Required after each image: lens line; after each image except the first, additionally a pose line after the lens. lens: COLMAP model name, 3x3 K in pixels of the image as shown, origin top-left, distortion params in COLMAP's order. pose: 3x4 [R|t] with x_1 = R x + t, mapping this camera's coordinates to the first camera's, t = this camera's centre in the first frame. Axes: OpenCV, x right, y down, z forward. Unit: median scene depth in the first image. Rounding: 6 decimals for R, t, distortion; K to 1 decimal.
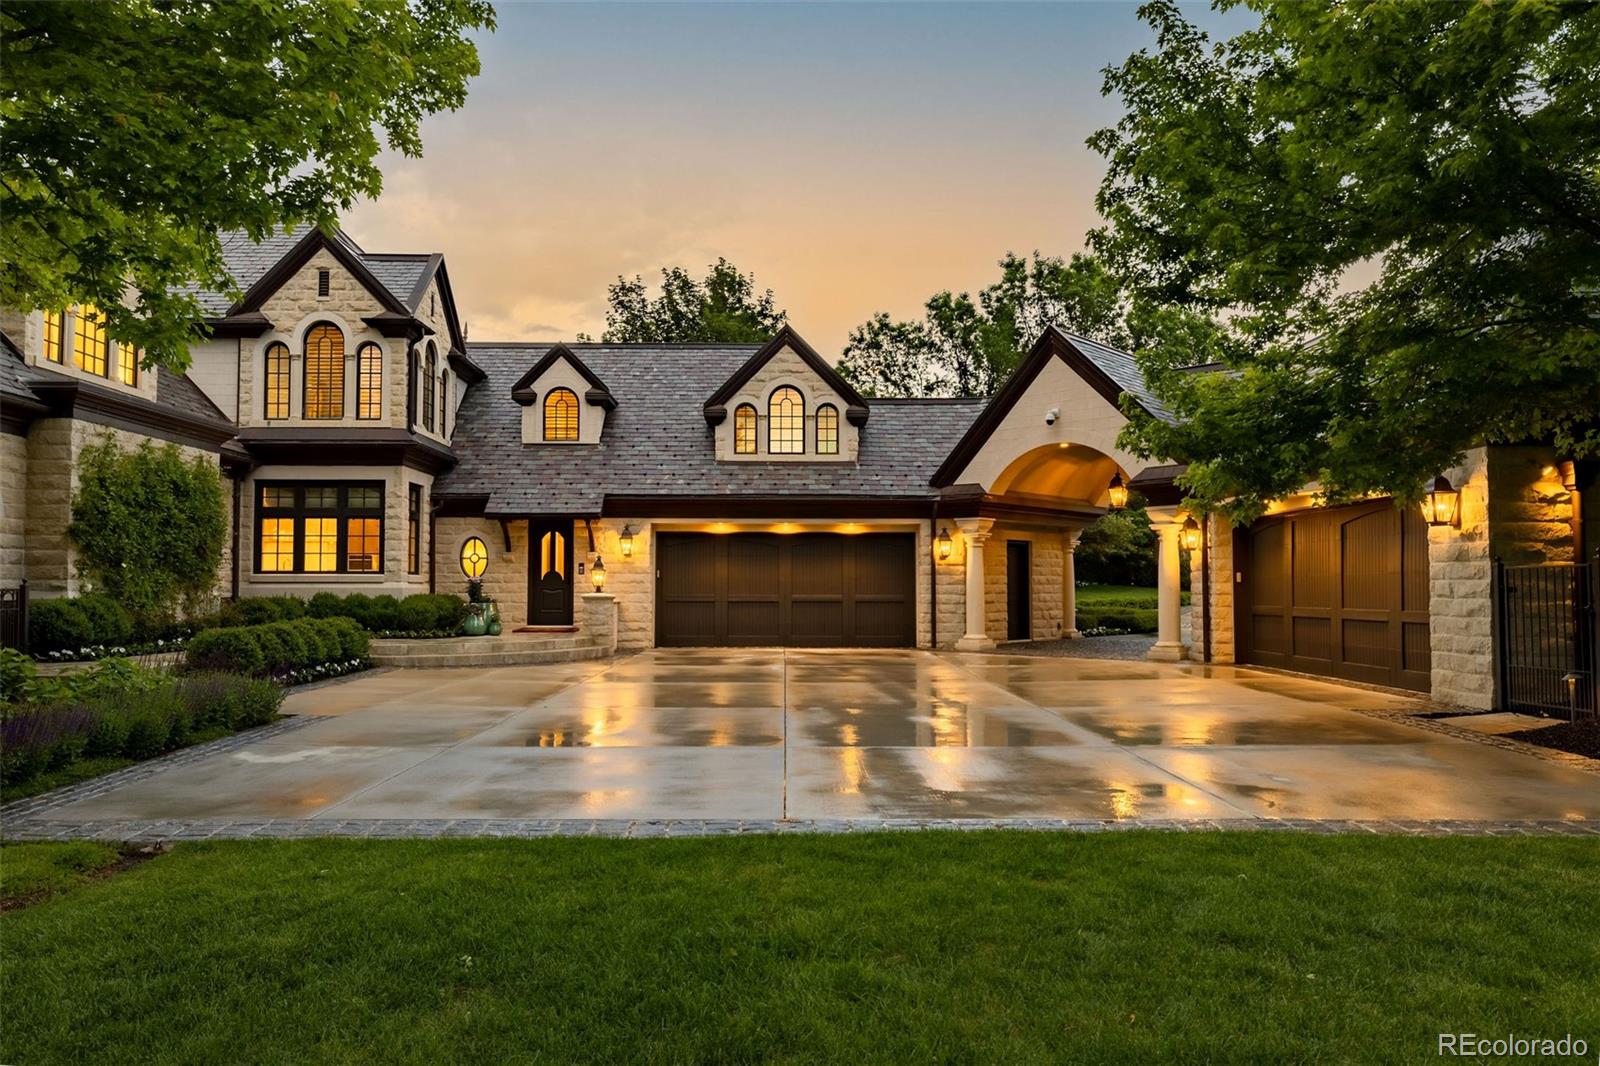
lens RADIAL K [[1032.6, 0, 791.1], [0, 1032.6, 539.7], [0, 0, 1]] dist [0.000807, 0.000111]
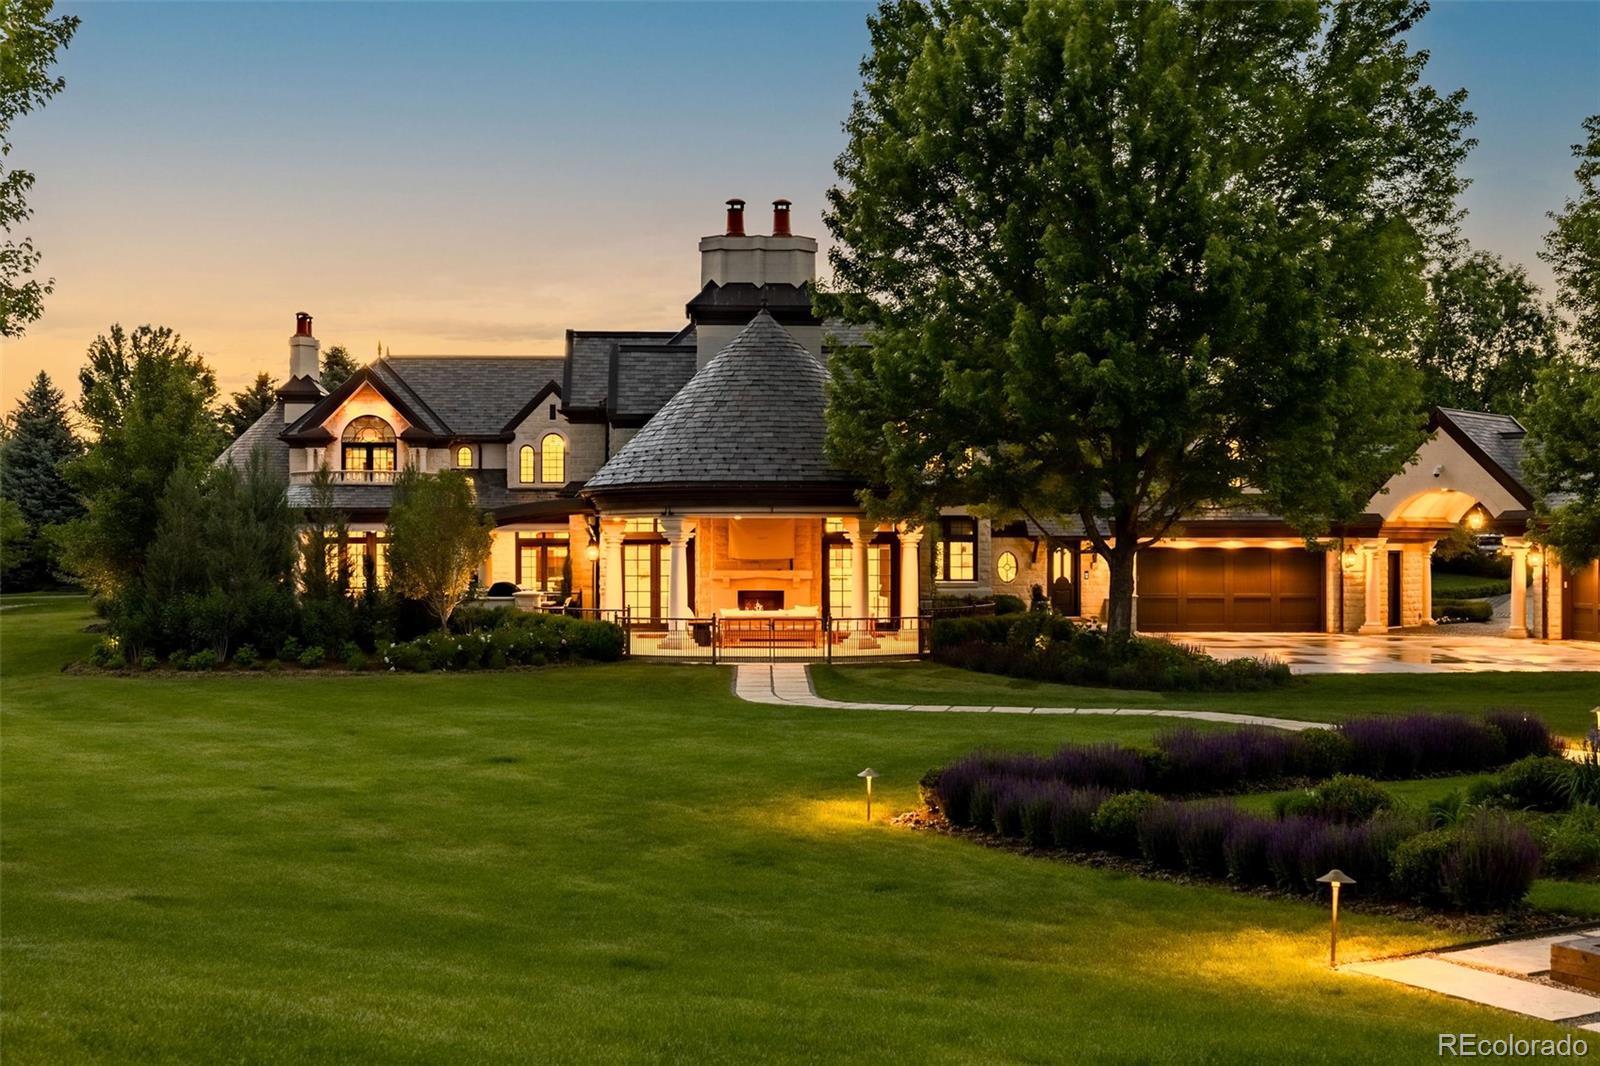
lens RADIAL K [[1735.8, 0, 799.9], [0, 1735.8, 538.1], [0, 0, 1]] dist [-0.020201, 0.000000]
pose [[0.999937, -0.001593, 0.011082, -0.604819], [0.001164, 0.999256, 0.038559, -0.109133], [-0.011135, -0.038544, 0.999195, -1.282505]]
